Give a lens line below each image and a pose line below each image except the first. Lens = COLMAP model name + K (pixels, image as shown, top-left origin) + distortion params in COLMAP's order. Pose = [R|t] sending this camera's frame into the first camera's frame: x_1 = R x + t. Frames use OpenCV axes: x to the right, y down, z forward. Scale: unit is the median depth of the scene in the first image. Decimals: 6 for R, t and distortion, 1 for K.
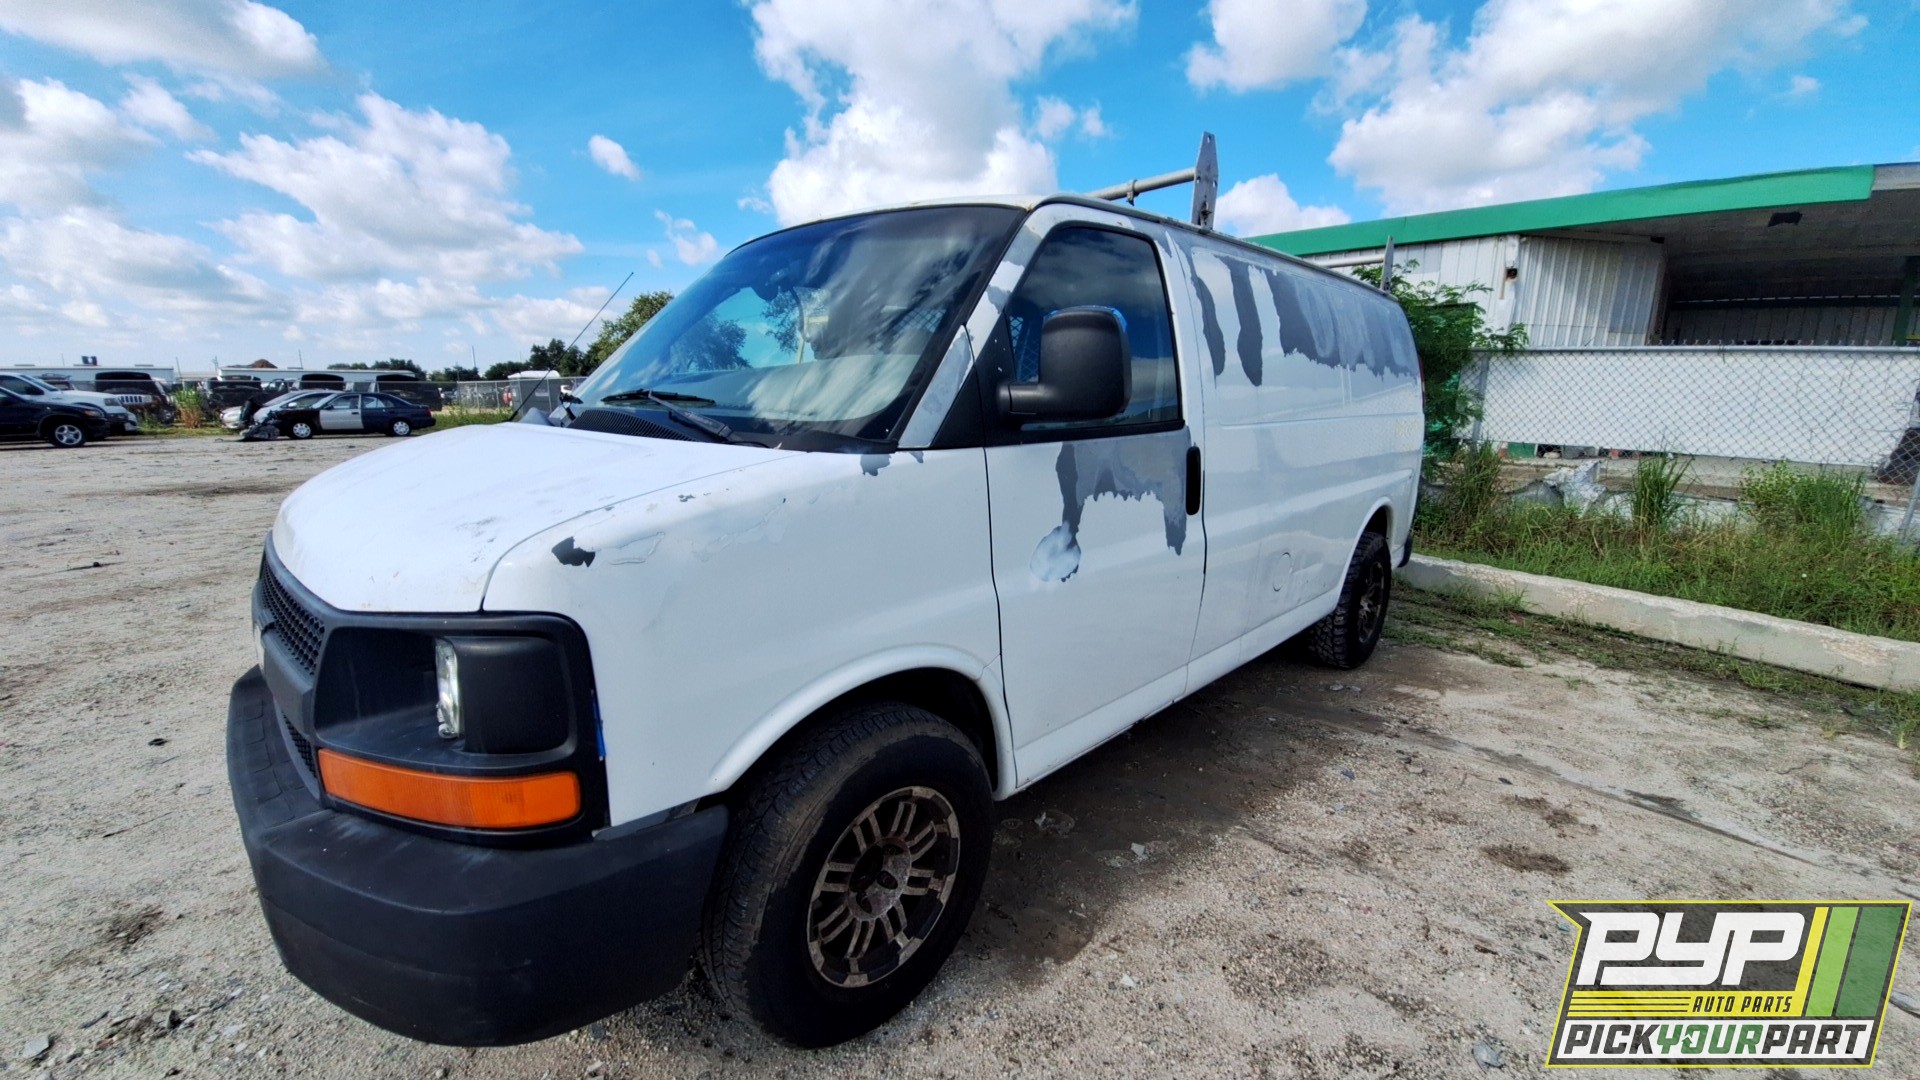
lens RADIAL K [[756.5, 0, 948.3], [0, 756.5, 554.3], [0, 0, 1]] dist [-0.002772, -0.010793]
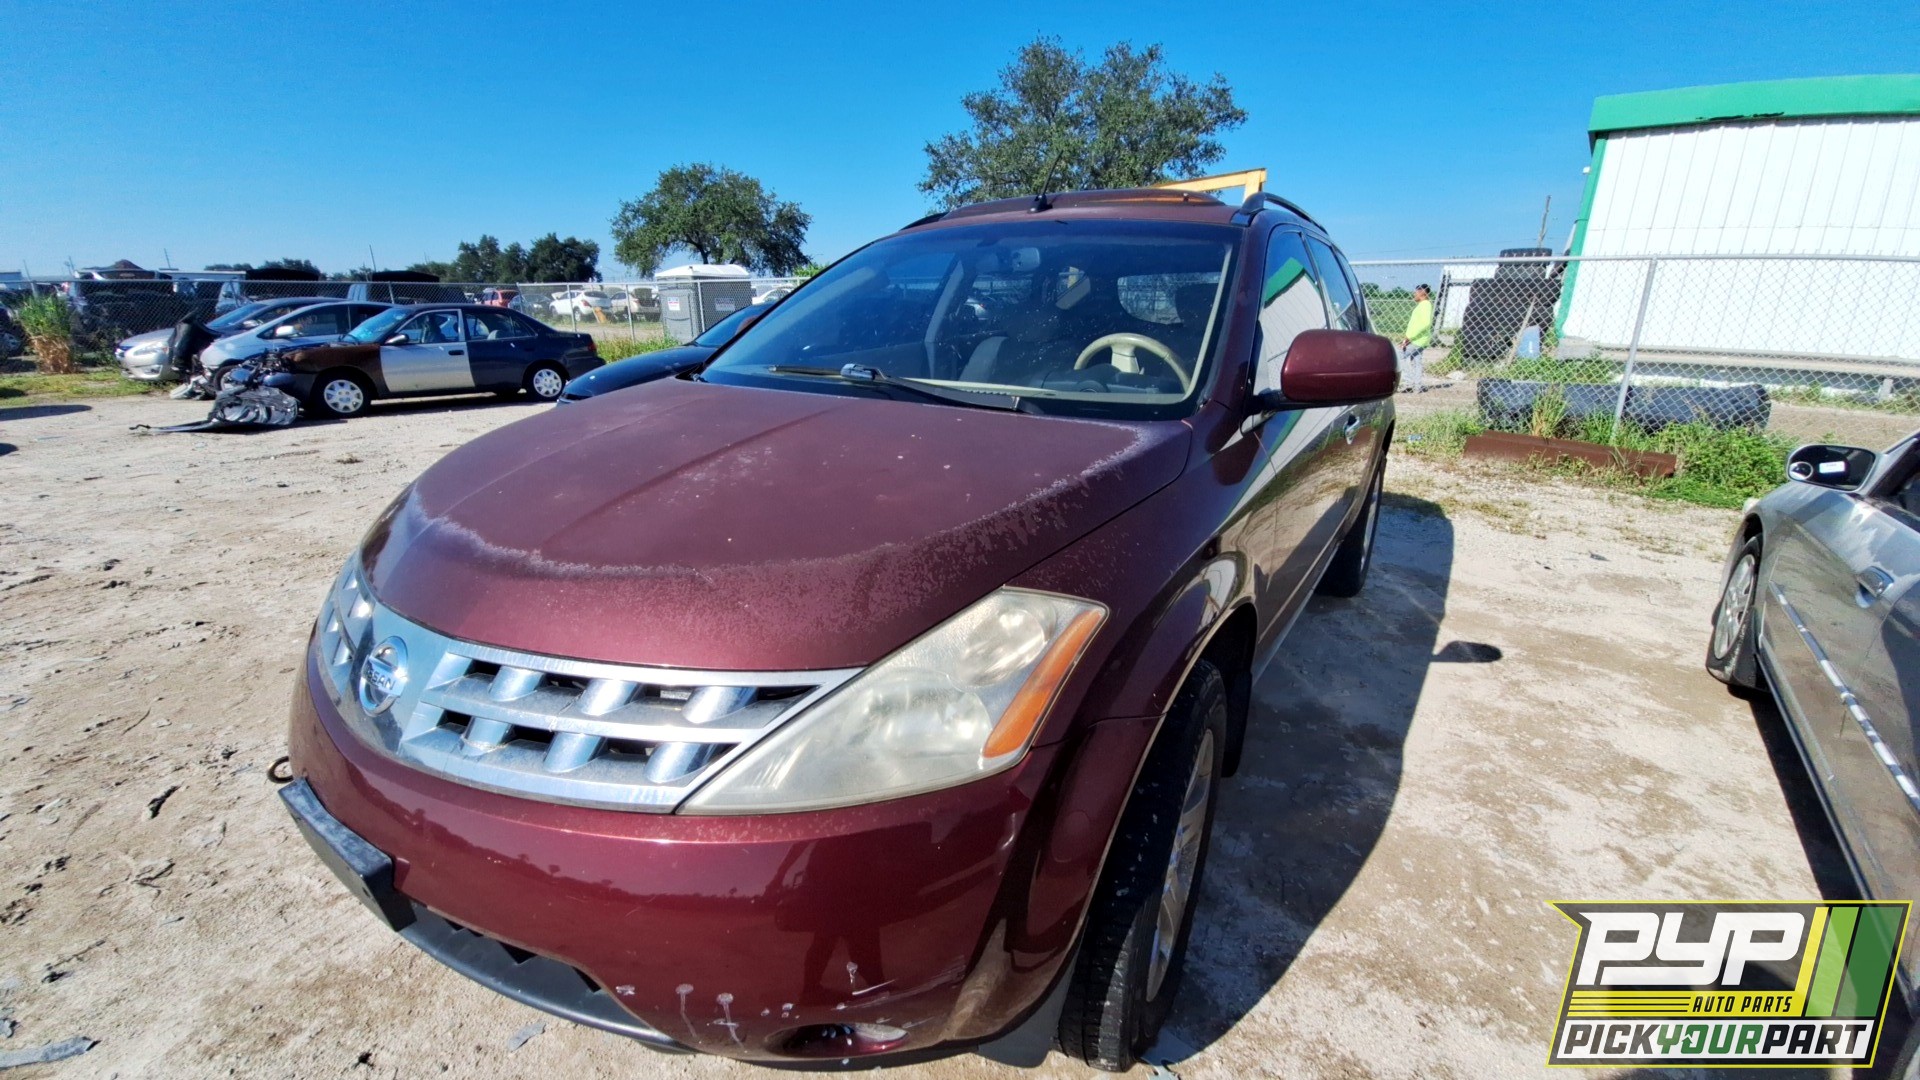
lens RADIAL K [[756.5, 0, 948.3], [0, 756.5, 554.3], [0, 0, 1]] dist [-0.002772, -0.010793]
pose [[0.996731, -0.019120, 0.078501, -0.824248], [0.010198, 0.993597, 0.112521, -0.180051], [-0.080150, -0.111352, 0.990544, 0.805124]]
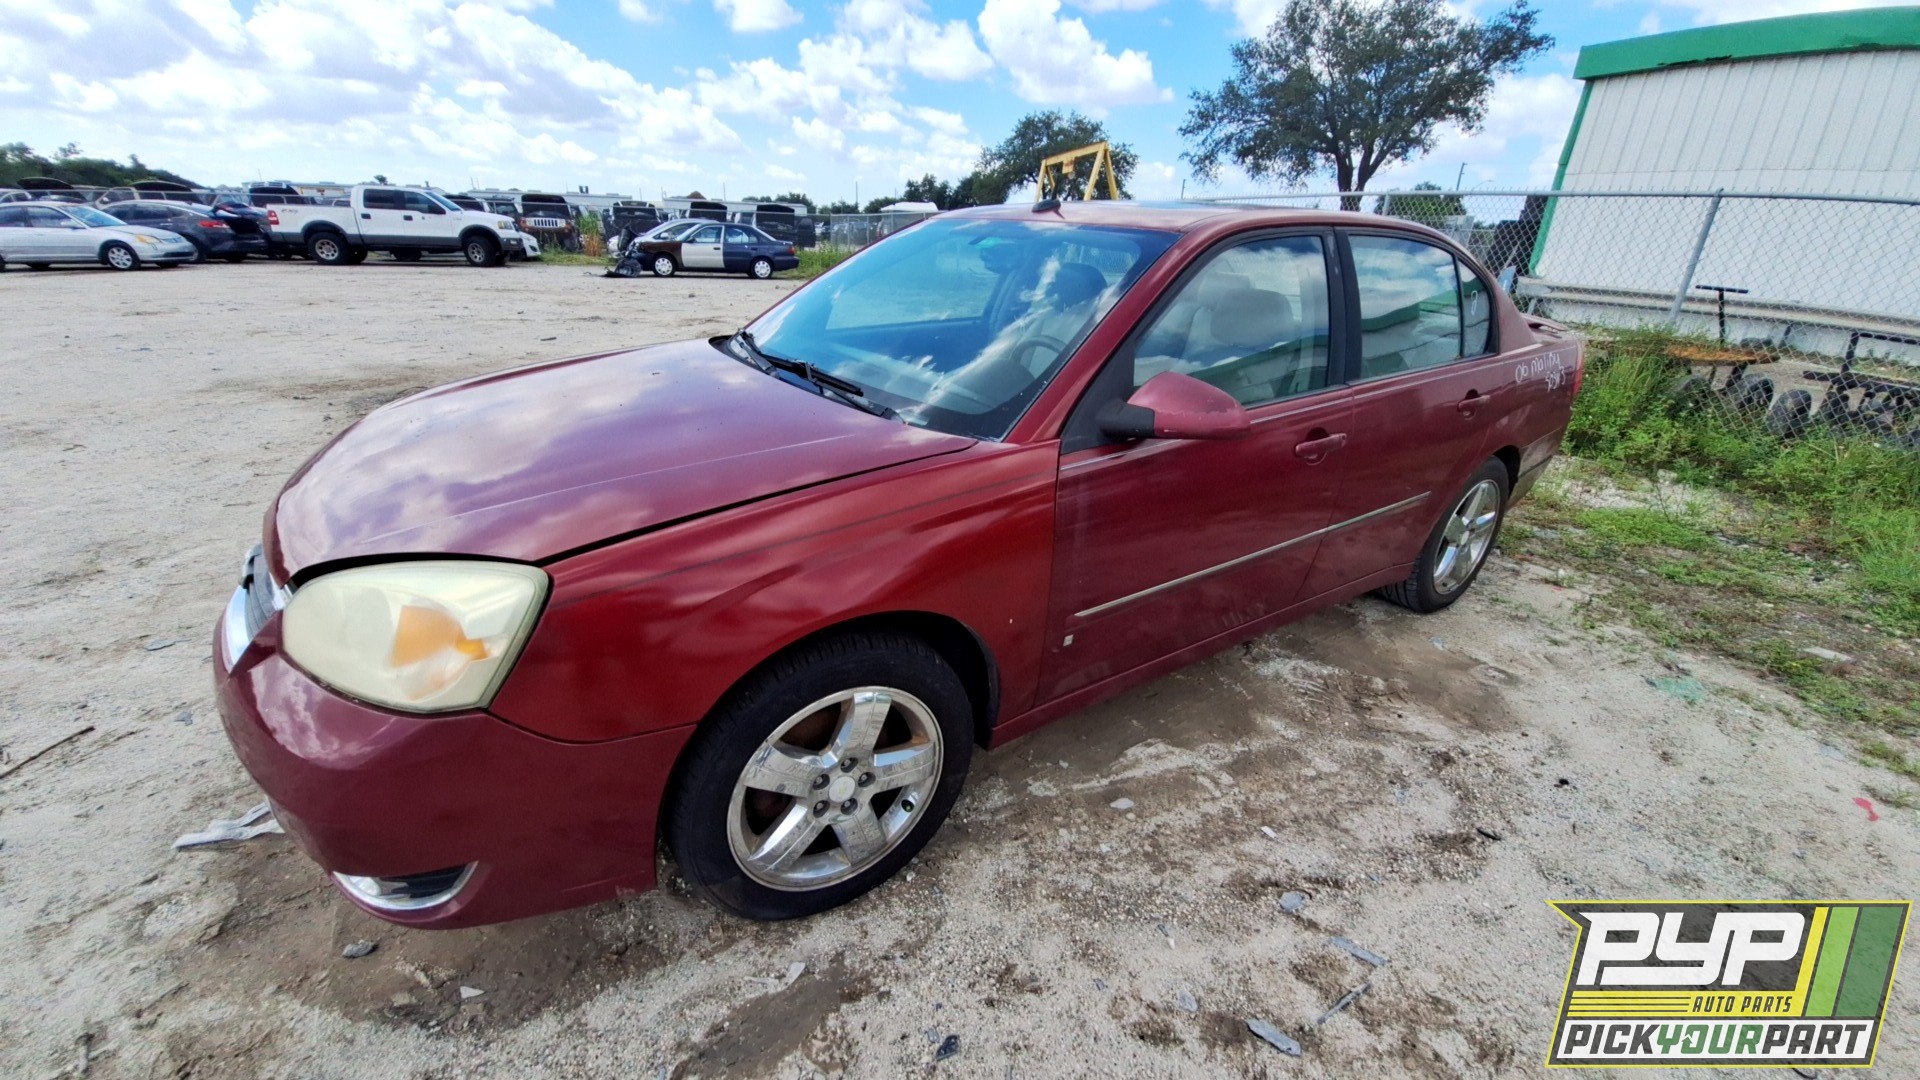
lens RADIAL K [[756.5, 0, 948.3], [0, 756.5, 554.3], [0, 0, 1]] dist [-0.002772, -0.010793]
pose [[0.905102, 0.191648, -0.379555, -0.249049], [-0.118225, 0.970892, 0.208307, -0.093877], [0.408428, -0.143666, 0.901414, 0.441537]]
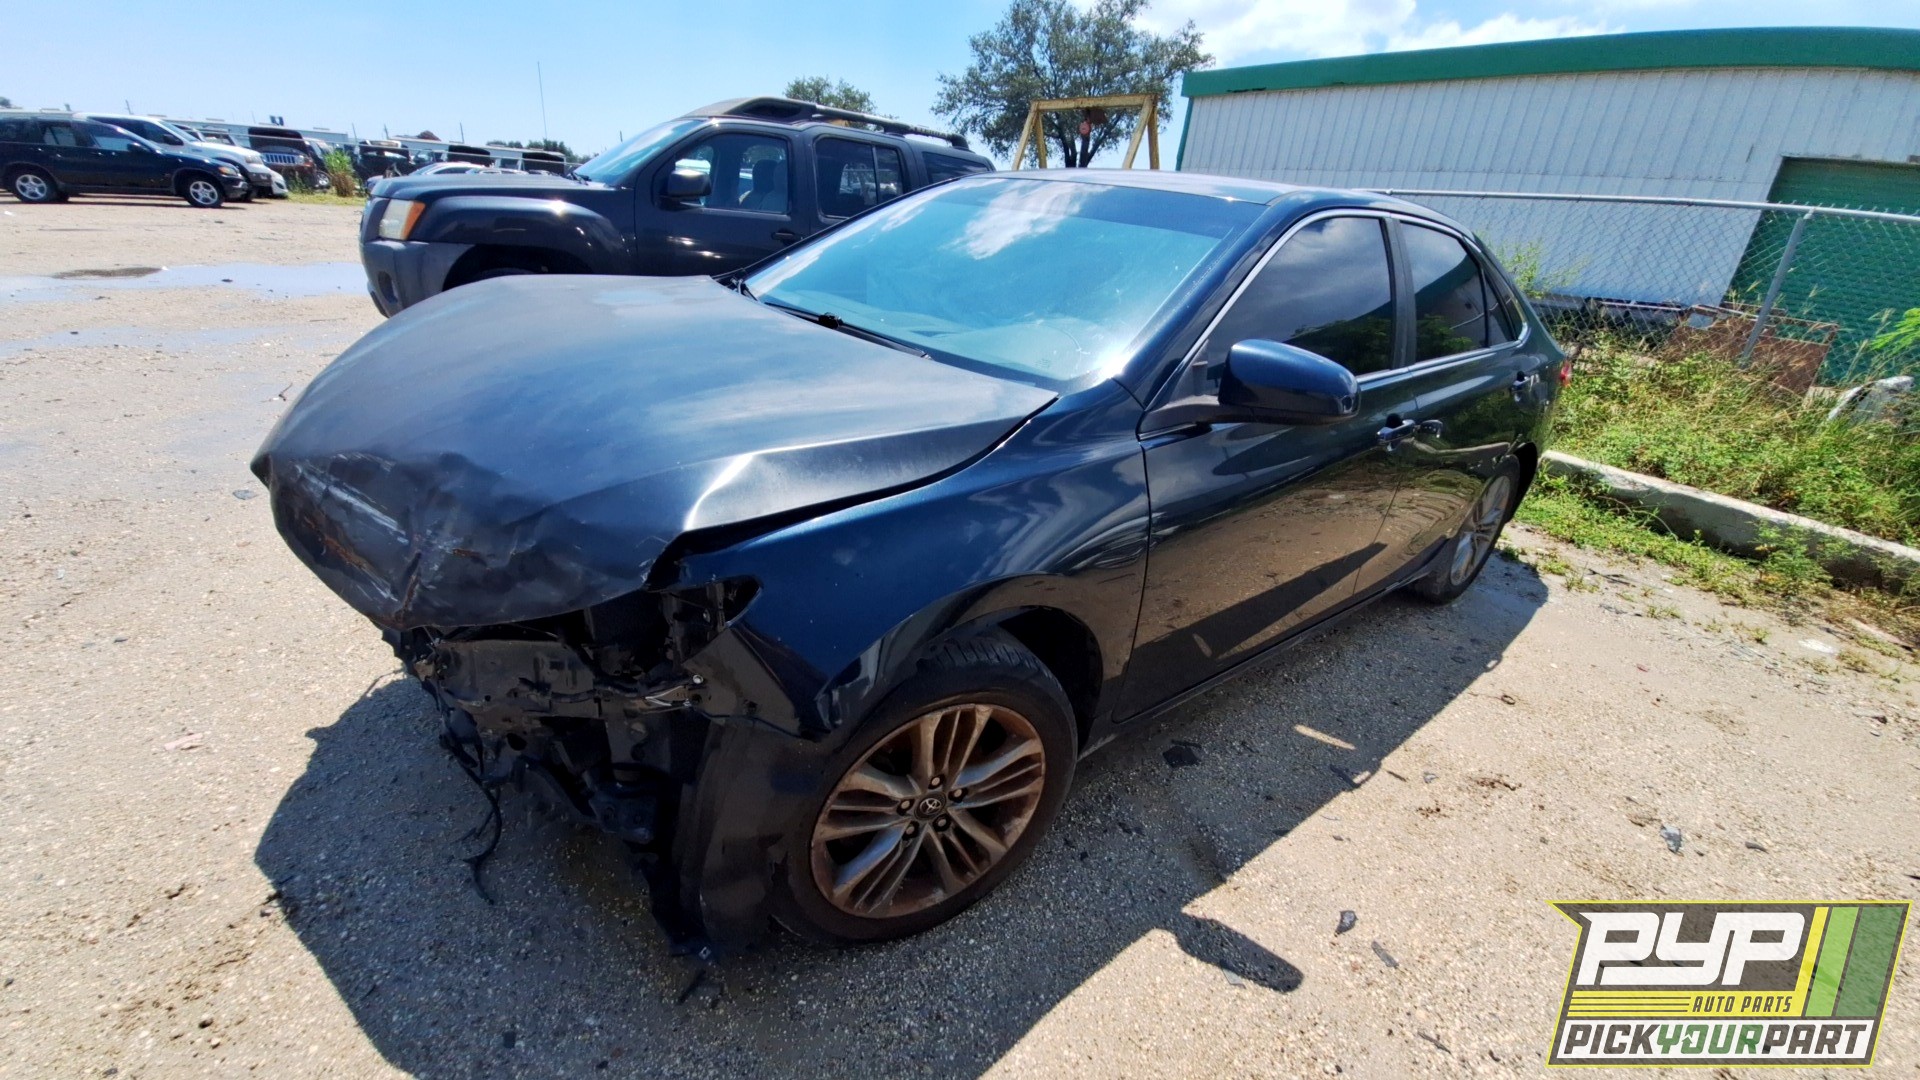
lens RADIAL K [[747.2, 0, 954.9], [0, 747.2, 547.5], [0, 0, 1]] dist [-0.003500, -0.010285]
pose [[0.982876, 0.138597, -0.121434, -0.135189], [-0.110674, 0.970907, 0.212344, -0.039830], [0.147331, -0.195268, 0.969620, 0.216557]]
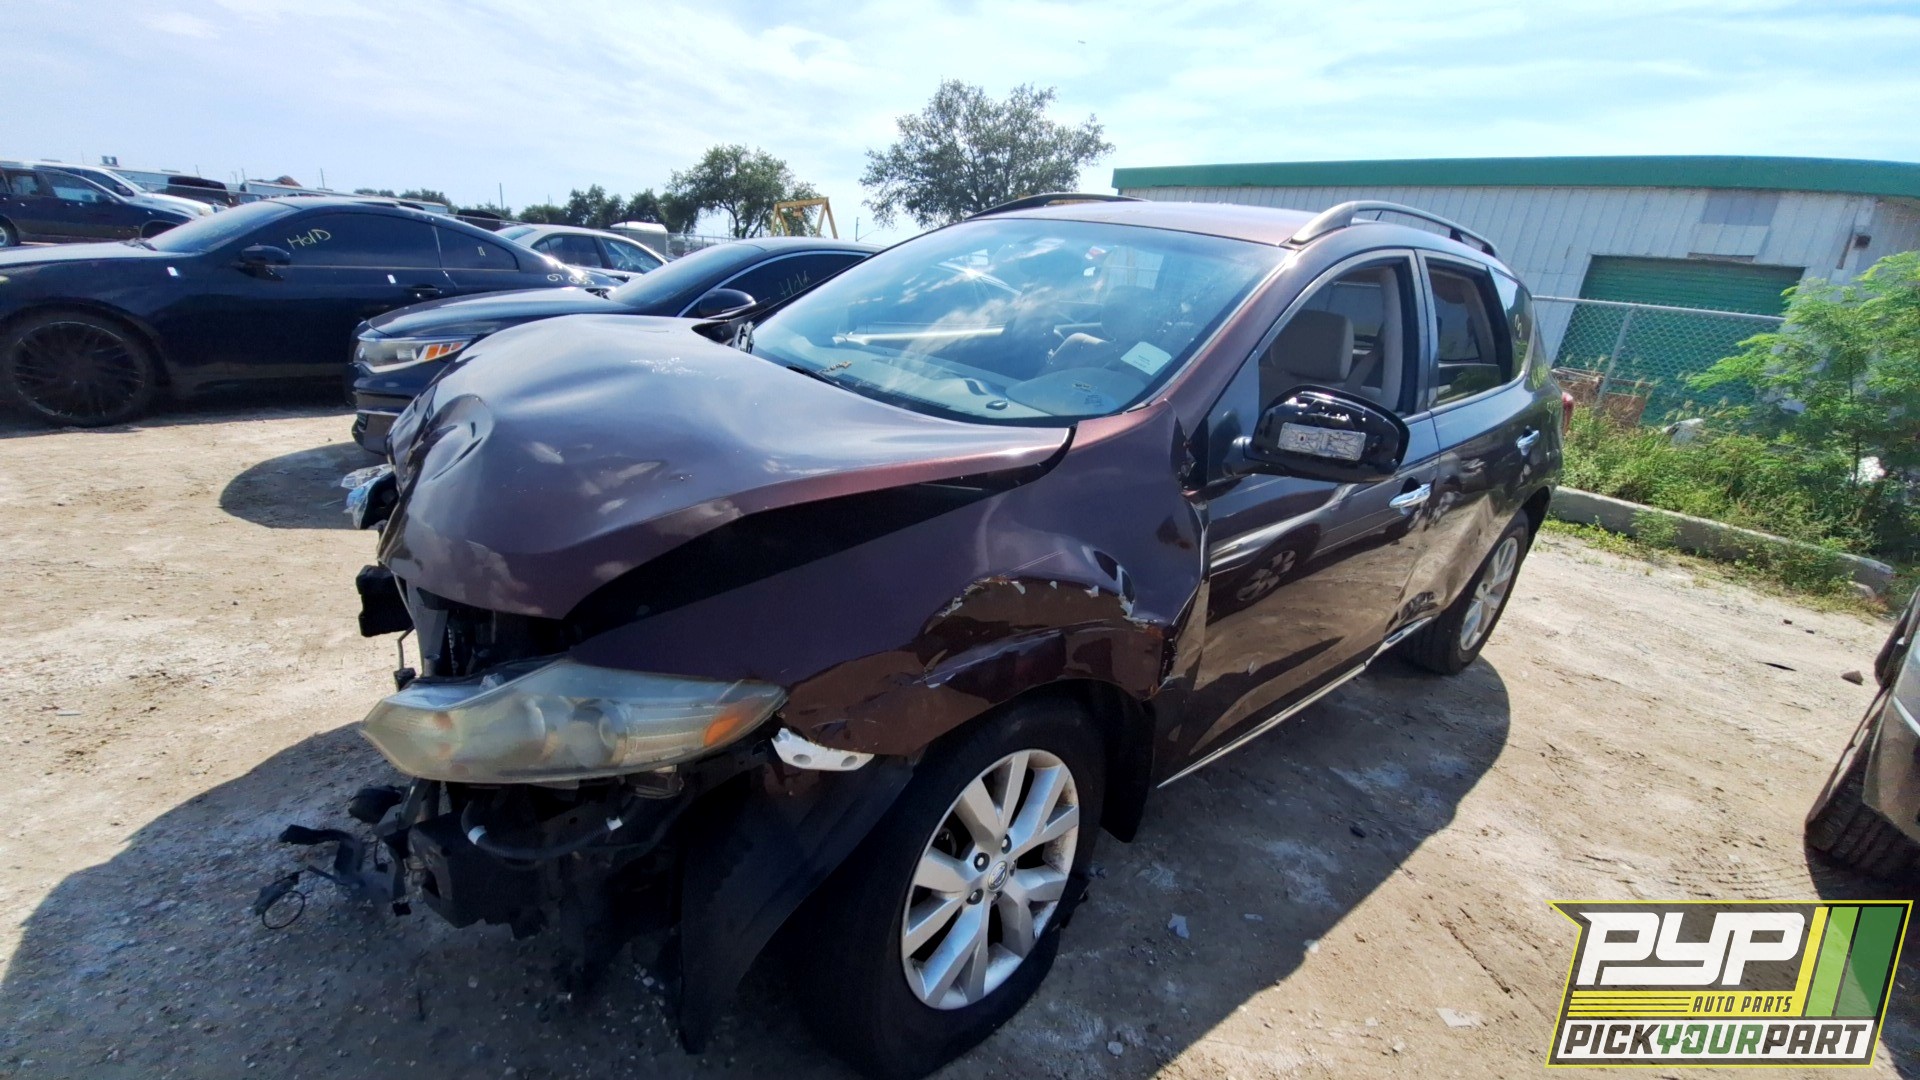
lens RADIAL K [[747.2, 0, 954.9], [0, 747.2, 547.5], [0, 0, 1]] dist [-0.003500, -0.010285]
pose [[0.994531, 0.104397, 0.003007, -0.254473], [-0.103905, 0.986109, 0.129585, -0.018257], [0.010563, -0.129189, 0.991564, 0.105713]]
